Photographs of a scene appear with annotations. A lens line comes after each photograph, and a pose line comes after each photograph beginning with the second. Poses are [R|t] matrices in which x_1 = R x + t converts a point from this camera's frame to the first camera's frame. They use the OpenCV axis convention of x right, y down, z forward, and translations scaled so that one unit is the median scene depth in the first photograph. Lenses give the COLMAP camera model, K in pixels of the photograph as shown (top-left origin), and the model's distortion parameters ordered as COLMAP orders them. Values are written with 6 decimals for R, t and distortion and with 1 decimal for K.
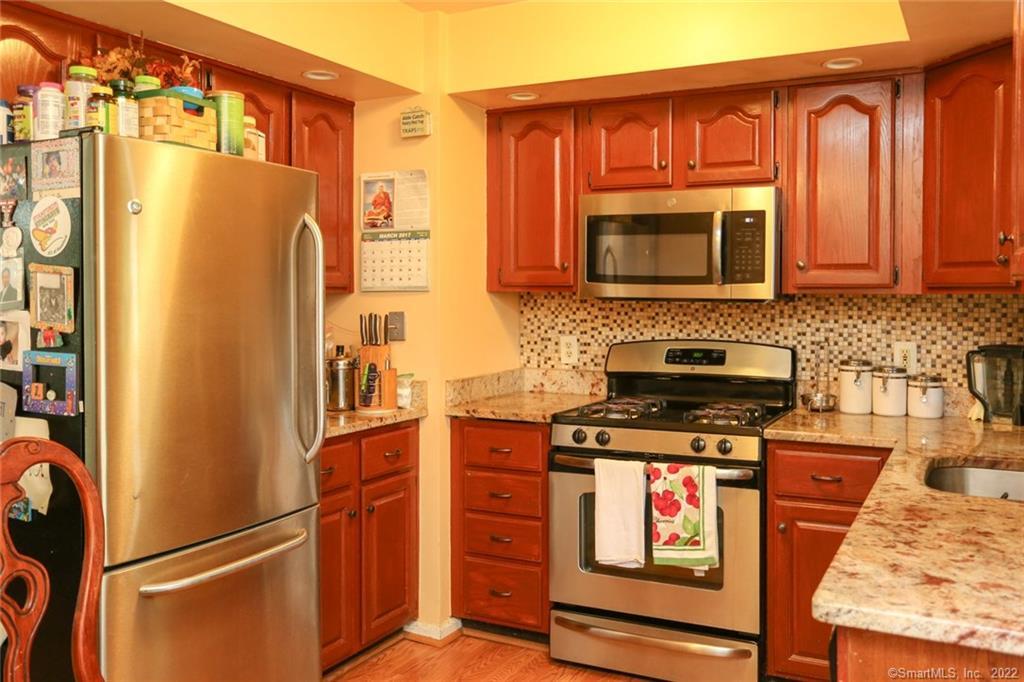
lens RADIAL K [[849.2, 0, 529.0], [0, 849.2, 308.0], [0, 0, 1]] dist [-0.019610, 0.058321]
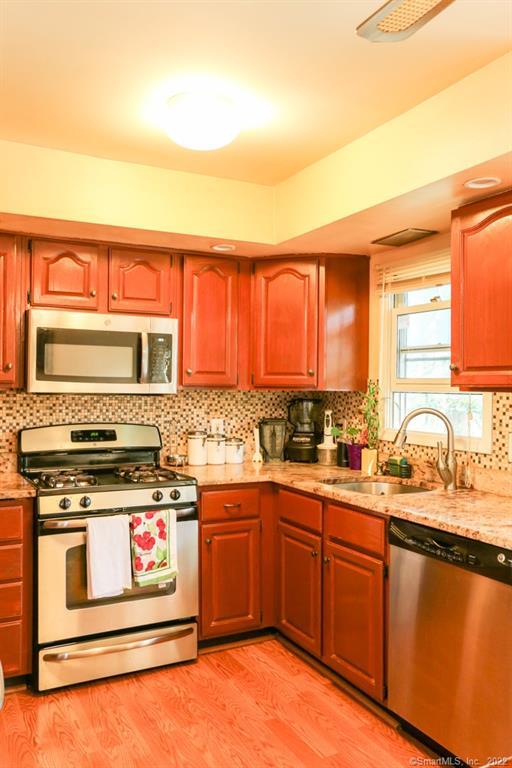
lens RADIAL K [[636.9, 0, 246.8], [0, 636.9, 387.3], [0, 0, 1]] dist [-0.019610, 0.058321]
pose [[0.605373, 0.001947, 0.795940, -0.510145], [0.006622, 0.999950, -0.007482, -0.011727], [-0.795915, 0.009800, 0.605330, 0.207887]]
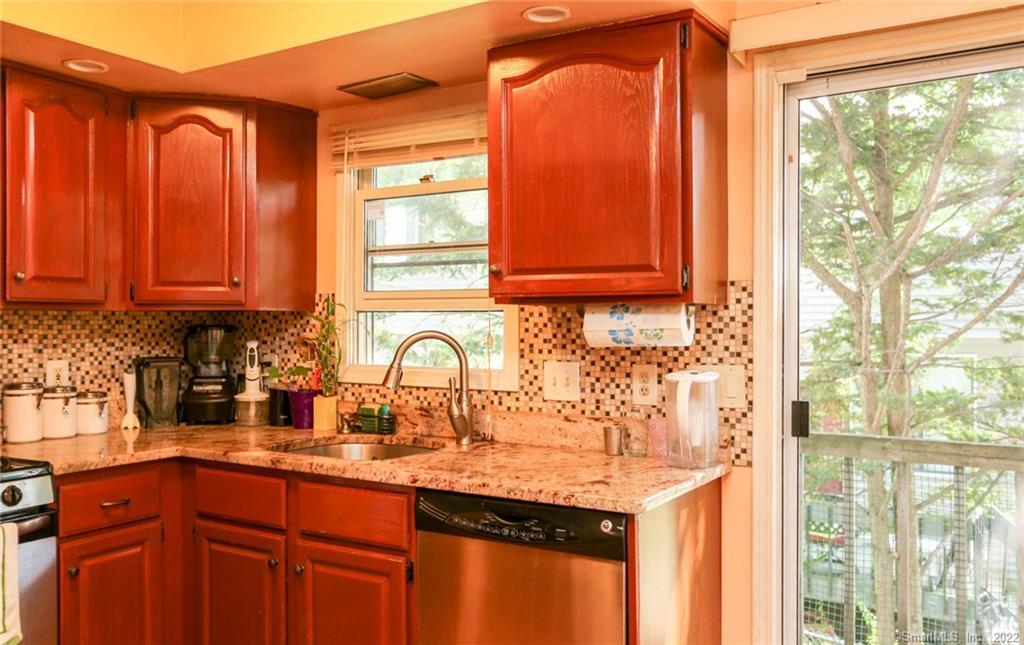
lens RADIAL K [[869.6, 0, 502.9], [0, 869.6, 314.0], [0, 0, 1]] dist [-0.022936, 0.068318]
pose [[0.105138, 0.006321, 0.994438, -0.490169], [0.018308, 0.999798, -0.008290, 0.004600], [-0.994289, 0.019077, 0.105001, 0.394901]]
